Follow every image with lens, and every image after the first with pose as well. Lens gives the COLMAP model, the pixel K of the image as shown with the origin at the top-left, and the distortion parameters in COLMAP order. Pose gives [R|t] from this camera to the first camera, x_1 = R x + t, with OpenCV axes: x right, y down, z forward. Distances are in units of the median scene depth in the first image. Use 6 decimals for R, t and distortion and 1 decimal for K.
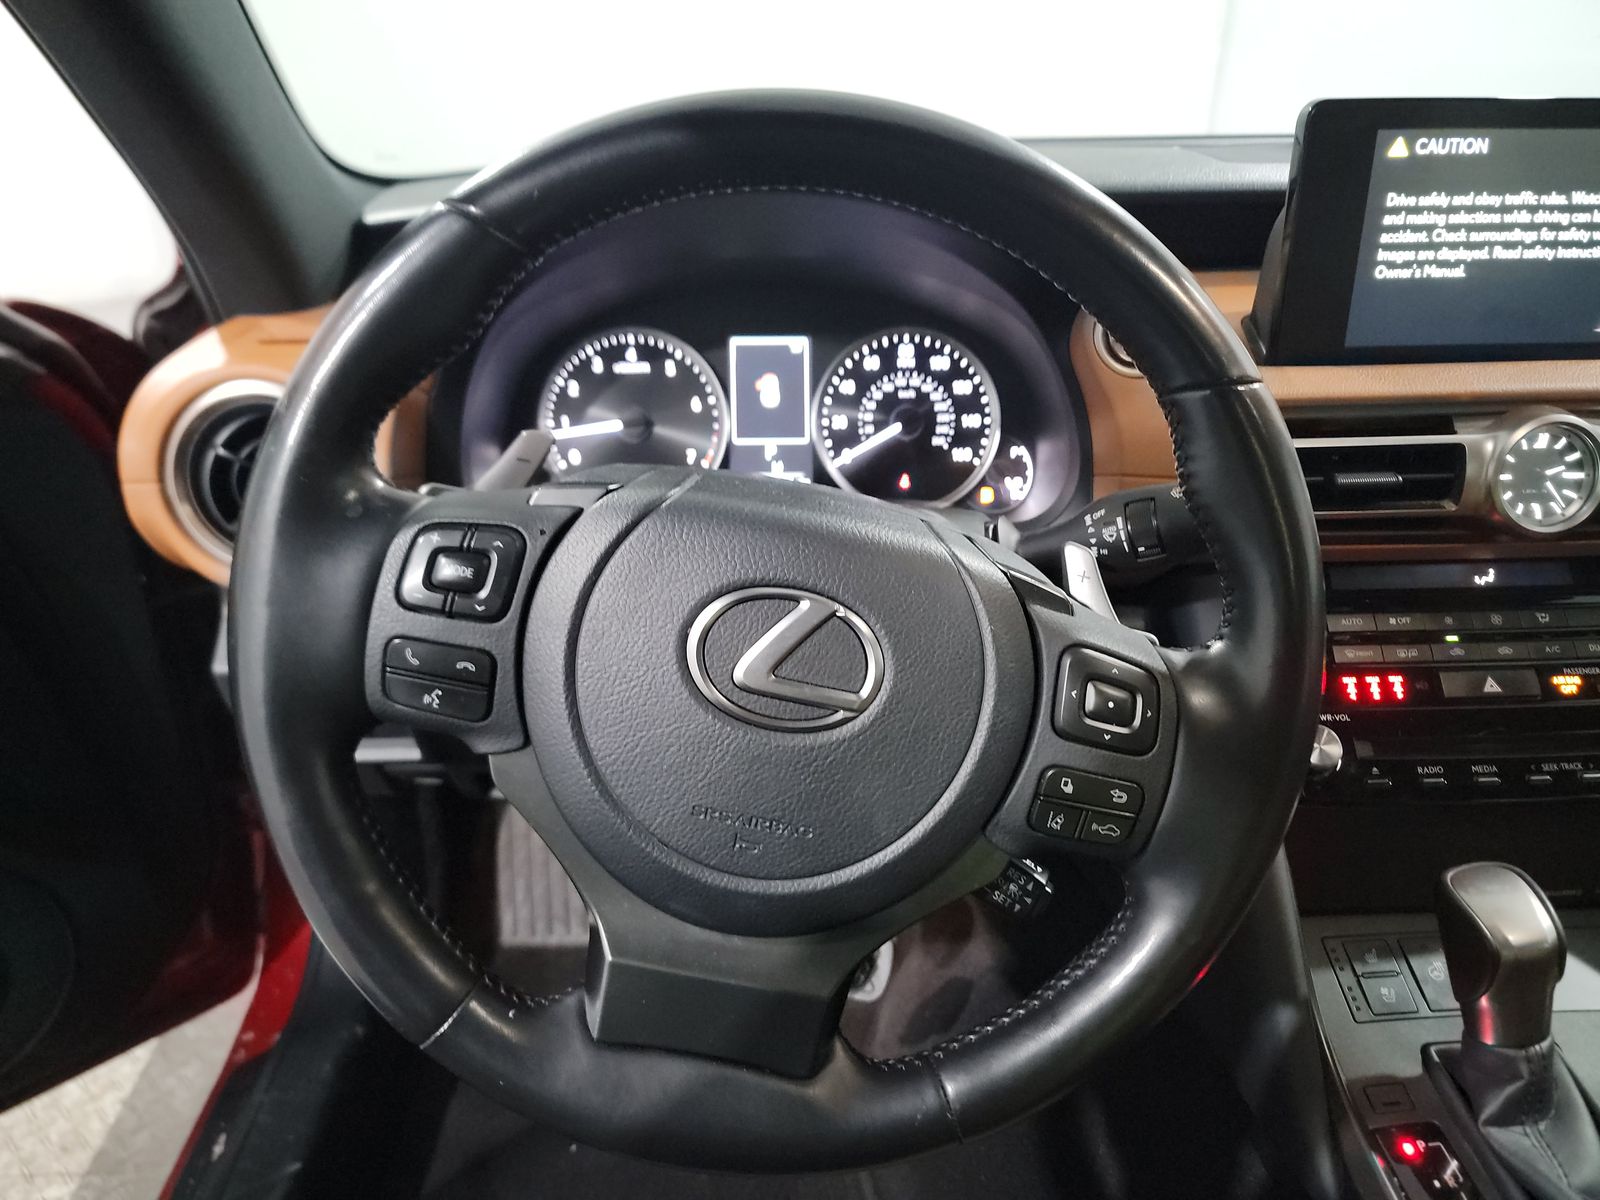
lens RADIAL K [[1096.4, 0, 800.0], [0, 1096.4, 600.0], [0, 0, 1]] dist [0.061080, -0.068390]
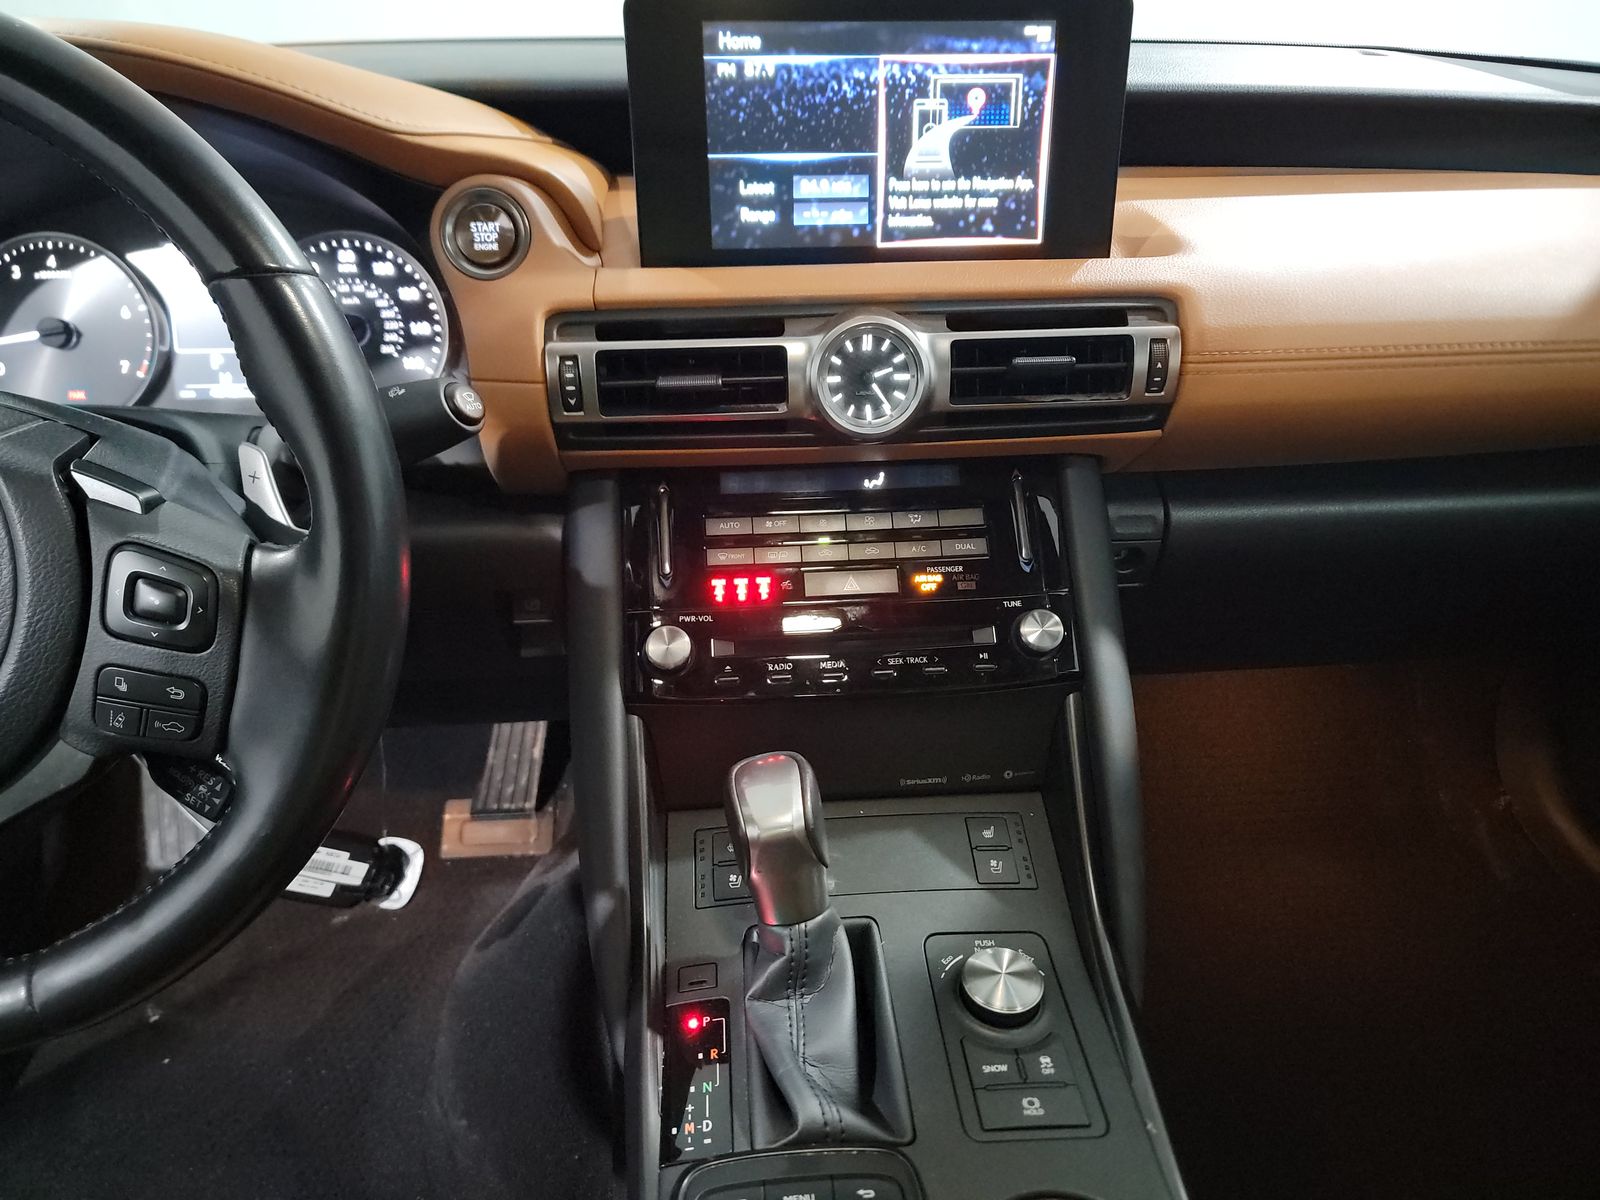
lens RADIAL K [[1094.7, 0, 800.0], [0, 1094.7, 600.0], [0, 0, 1]] dist [0.003587, -0.006502]
pose [[0.998540, -0.018055, 0.050915, 0.448030], [0.014677, 0.997714, 0.065971, 0.019944], [-0.051990, -0.065128, 0.996522, -0.009036]]
